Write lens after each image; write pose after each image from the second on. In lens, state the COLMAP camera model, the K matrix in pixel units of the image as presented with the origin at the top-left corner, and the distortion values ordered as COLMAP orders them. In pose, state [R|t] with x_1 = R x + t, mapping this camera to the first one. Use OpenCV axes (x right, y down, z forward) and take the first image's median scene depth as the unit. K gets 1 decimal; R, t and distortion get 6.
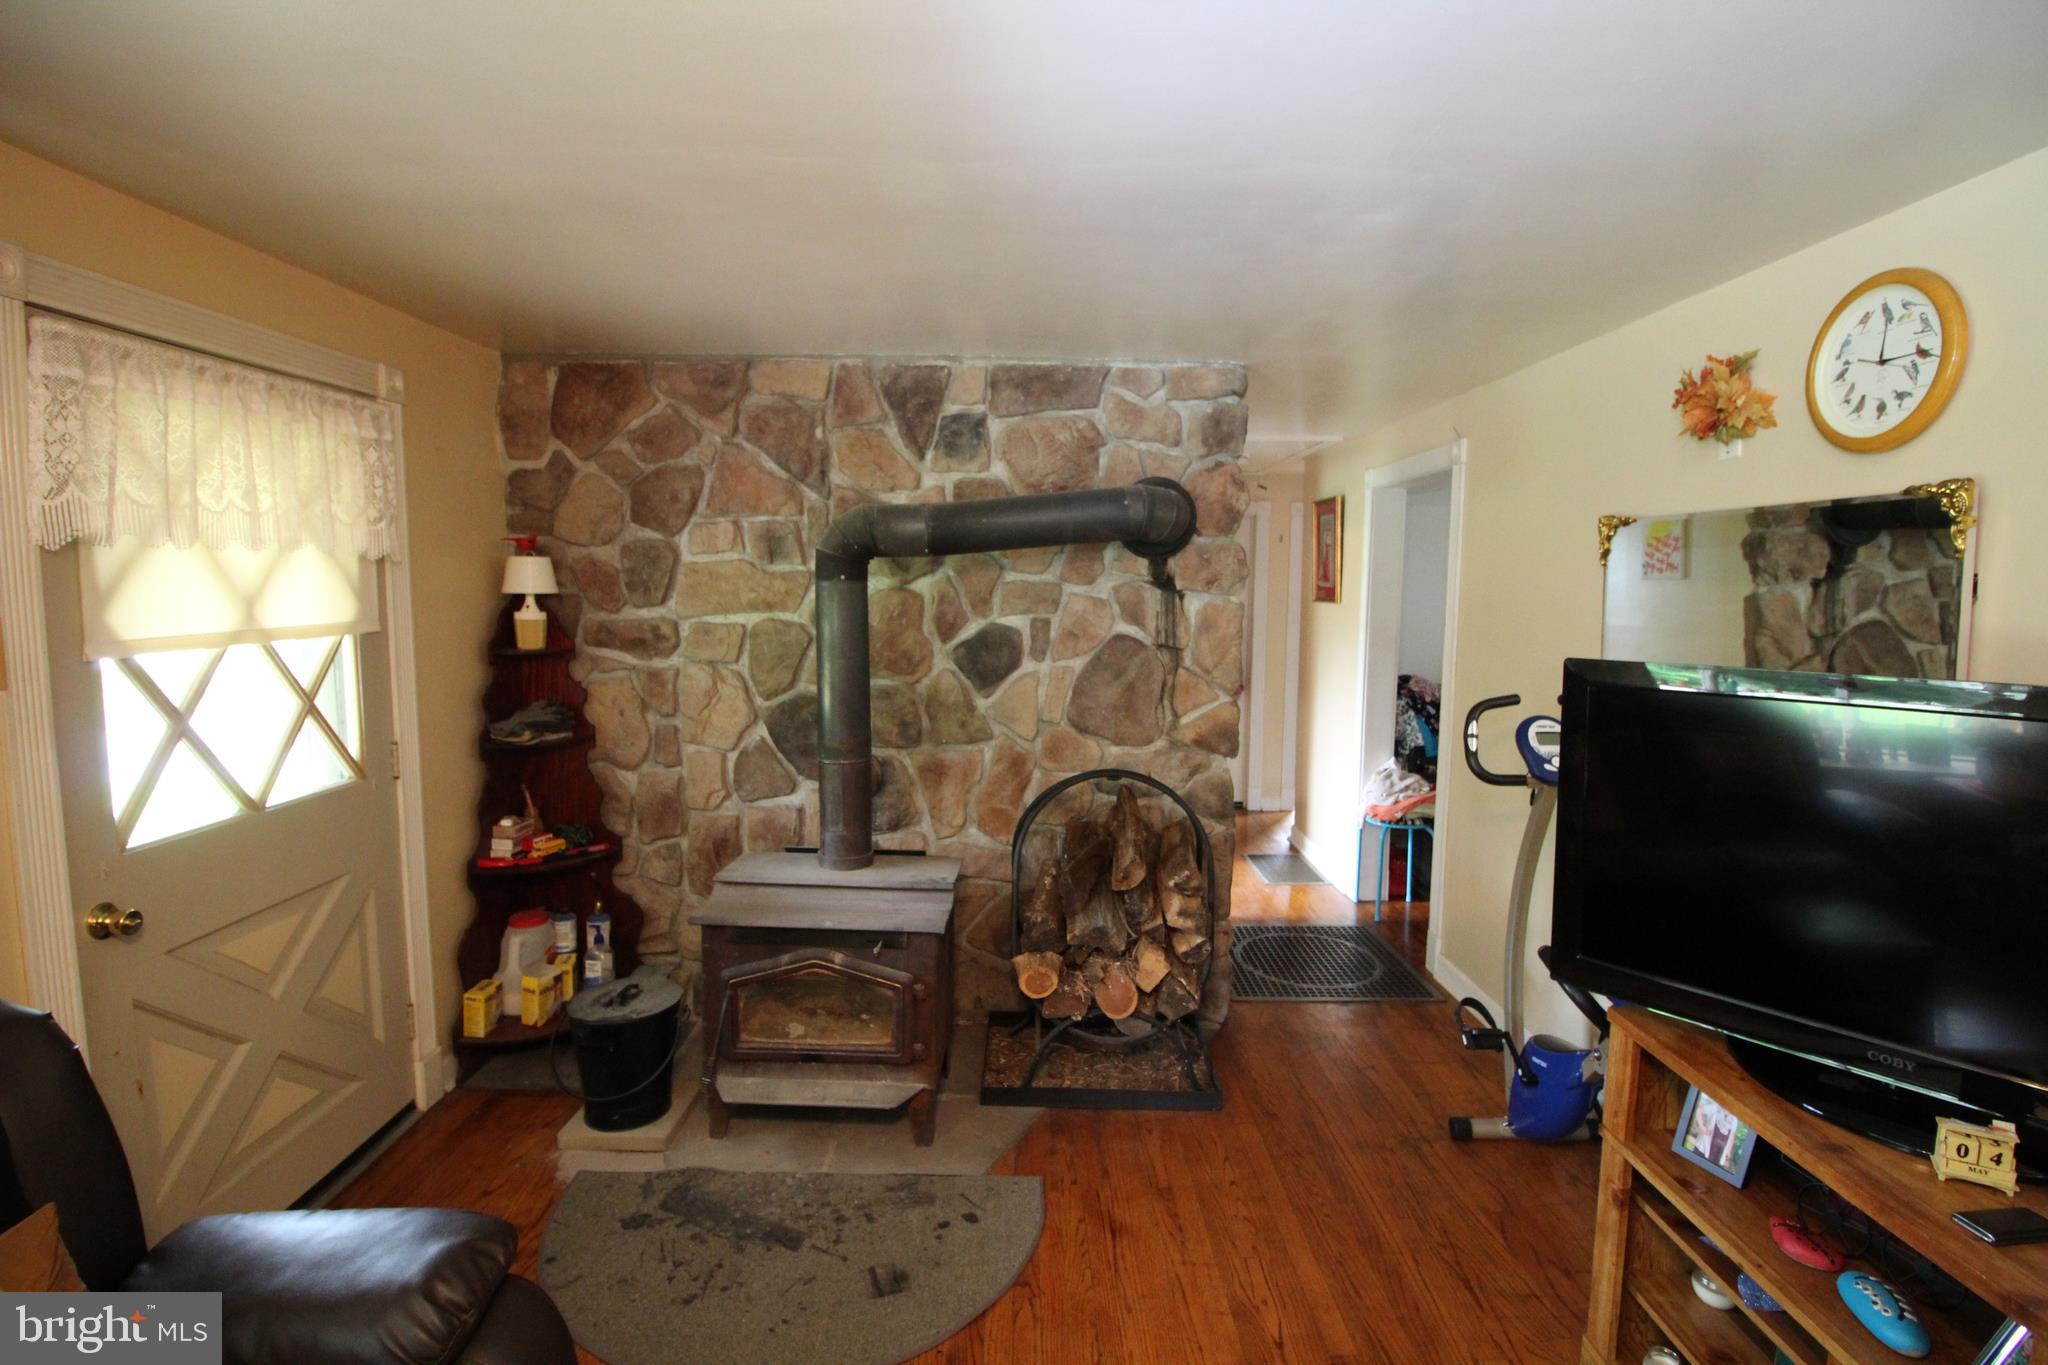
lens RADIAL K [[950.4, 0, 1022.3], [0, 950.4, 668.5], [0, 0, 1]] dist [0.001057, -0.013242]
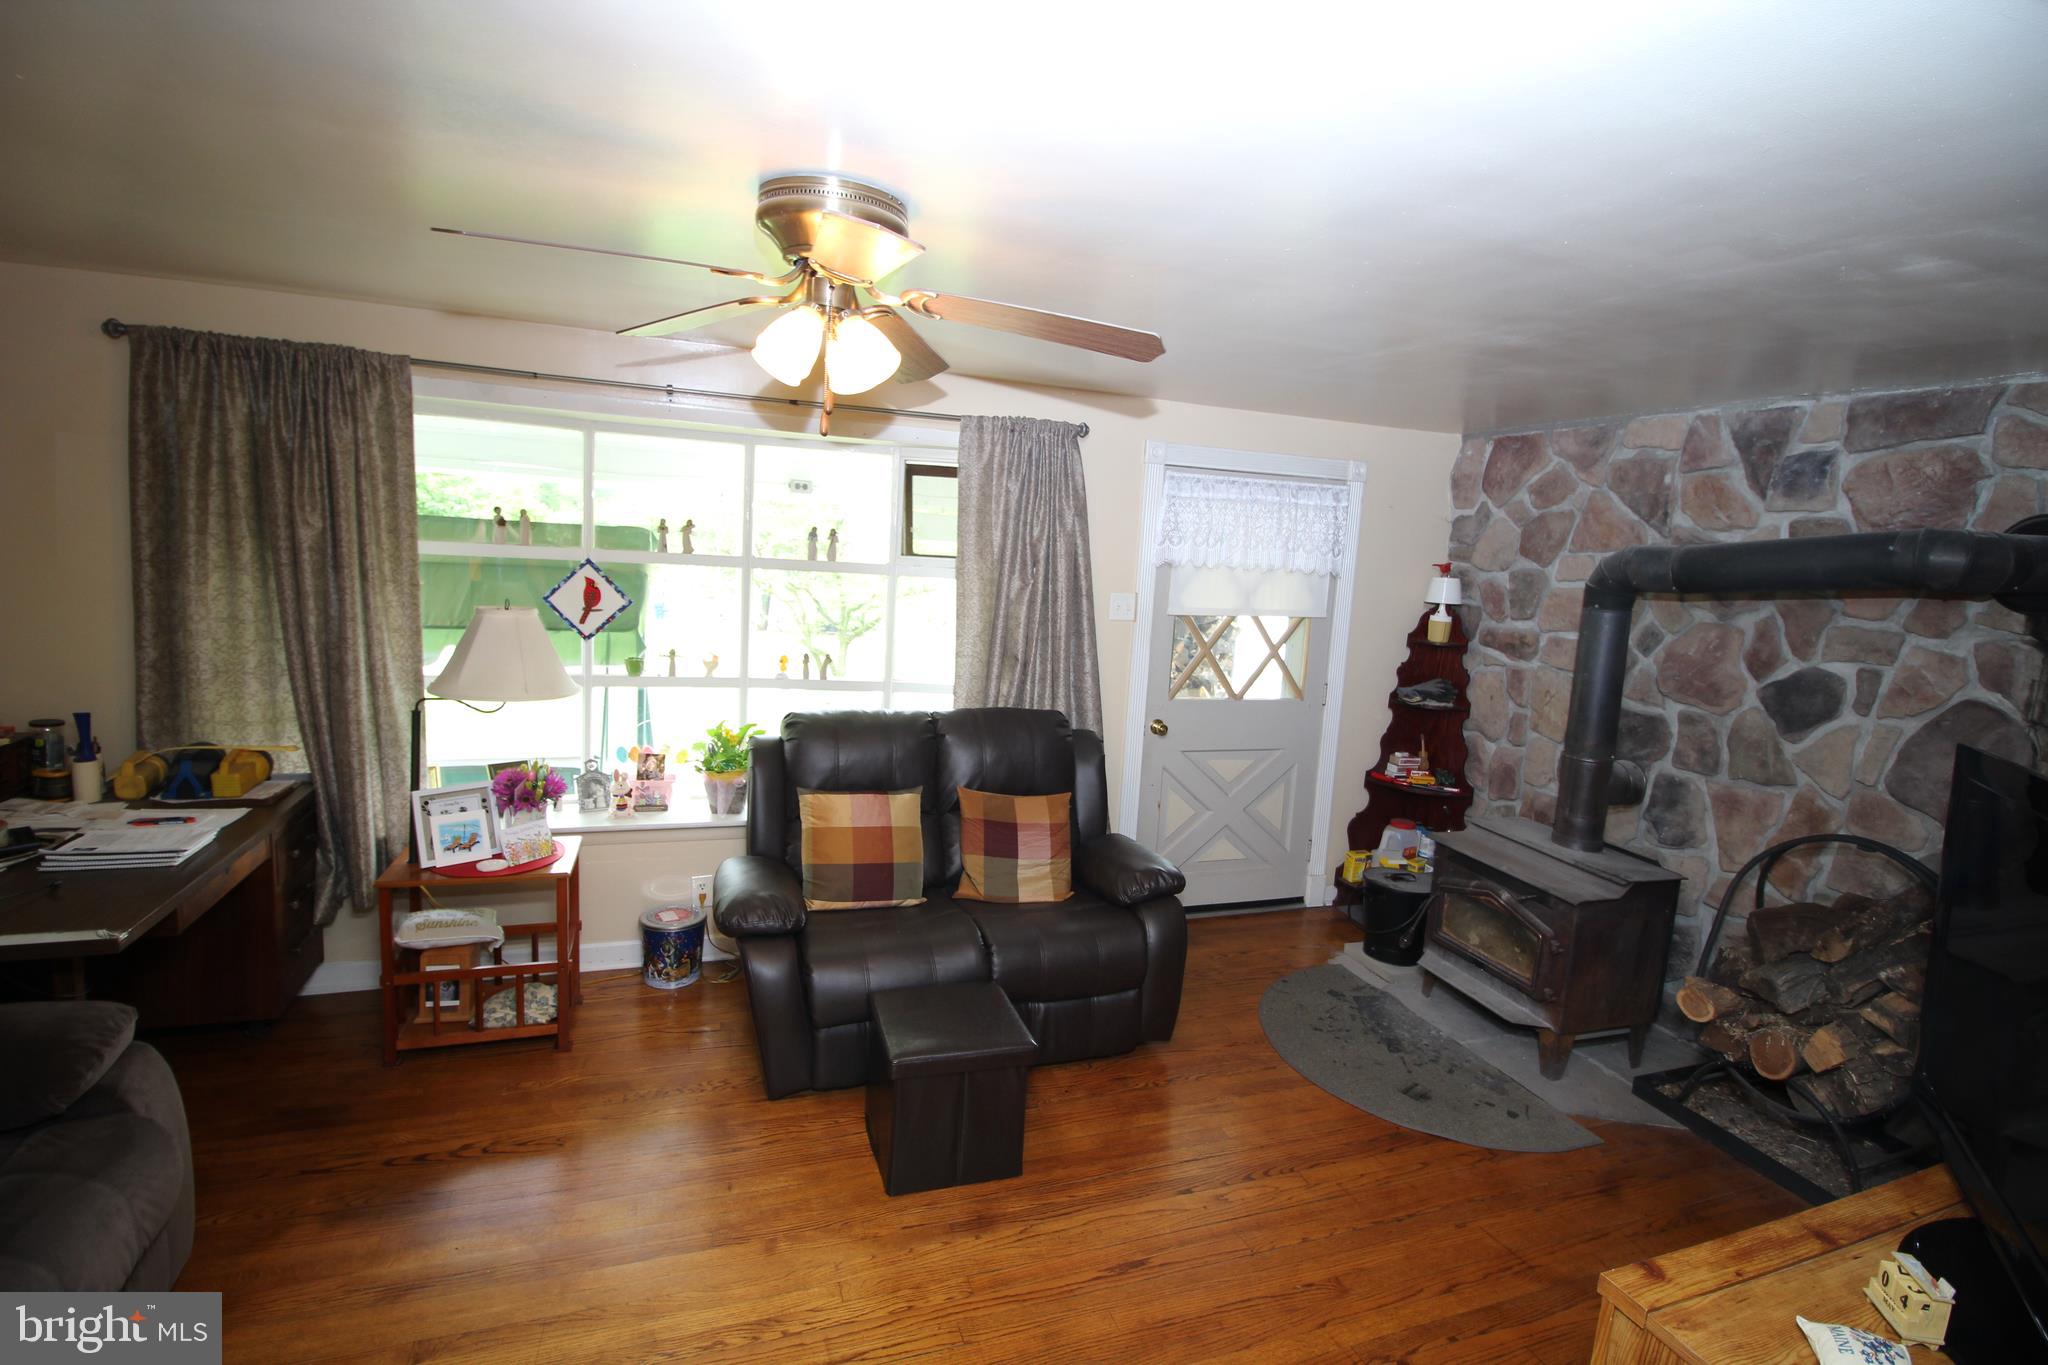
lens RADIAL K [[950.4, 0, 1022.3], [0, 950.4, 668.5], [0, 0, 1]] dist [0.001057, -0.013242]
pose [[0.331105, 0.132407, -0.934258, 0.606816], [-0.141124, 0.985919, 0.089713, -0.020051], [0.932981, 0.102142, 0.345128, -0.074883]]
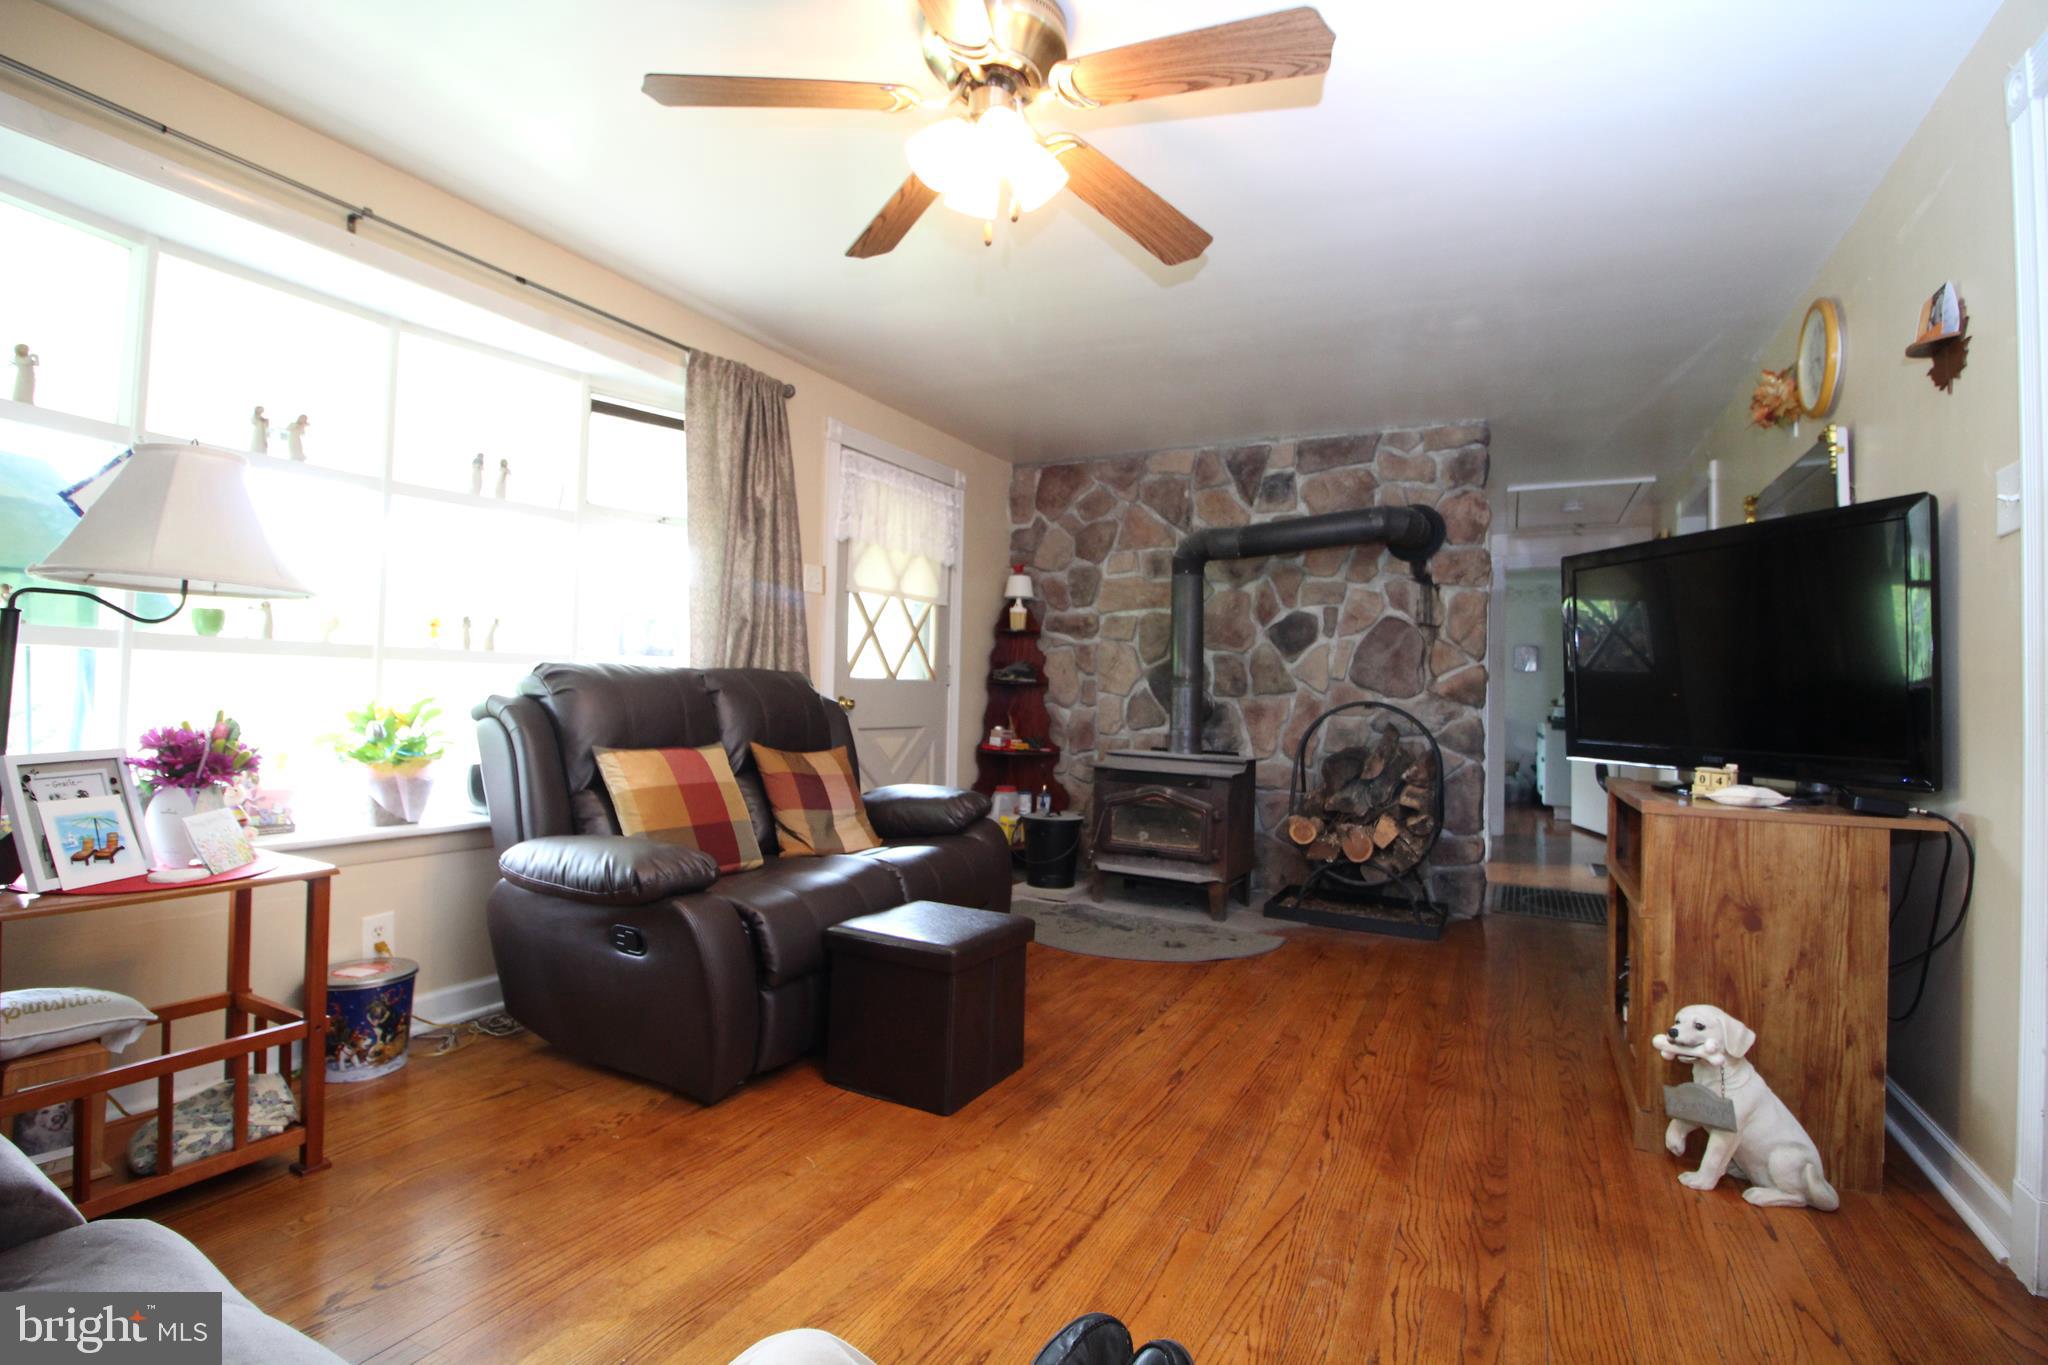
lens RADIAL K [[948.1, 0, 1024.0], [0, 948.1, 675.8], [0, 0, 1]] dist [0.001758, -0.015051]
pose [[0.887107, 0.004770, -0.461539, 0.276398], [-0.060448, 0.992535, -0.105928, 0.236177], [0.457588, 0.121868, 0.880773, -0.479286]]
